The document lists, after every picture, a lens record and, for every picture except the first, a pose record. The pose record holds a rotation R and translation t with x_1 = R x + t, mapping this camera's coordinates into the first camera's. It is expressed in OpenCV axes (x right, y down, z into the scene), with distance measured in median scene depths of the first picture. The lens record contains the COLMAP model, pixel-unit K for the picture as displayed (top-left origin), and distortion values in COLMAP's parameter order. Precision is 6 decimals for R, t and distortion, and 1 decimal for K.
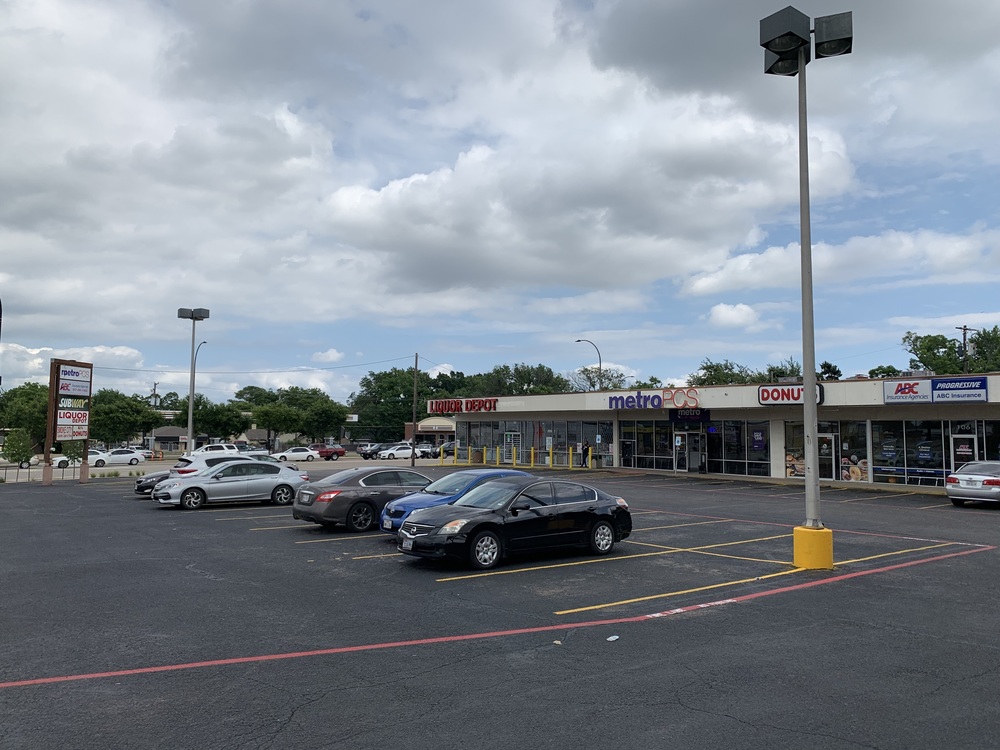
lens RADIAL K [[762.3, 0, 497.1], [0, 762.3, 368.1], [0, 0, 1]] dist [0.045068, -0.063103]
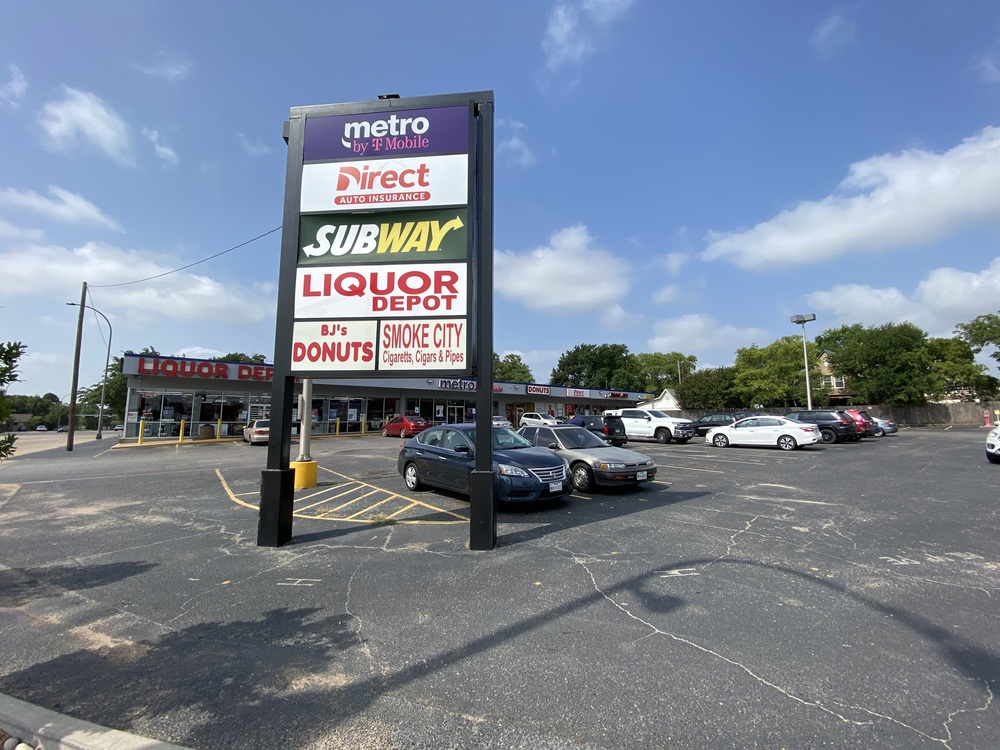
lens RADIAL K [[404.4, 0, 498.0], [0, 404.4, 378.6], [0, 0, 1]] dist [0.009672, -0.014028]
pose [[0.013395, 0.093231, 0.995554, -0.698824], [-0.084032, 0.992227, -0.091789, 0.103530], [-0.996373, -0.082429, 0.021125, 0.955676]]
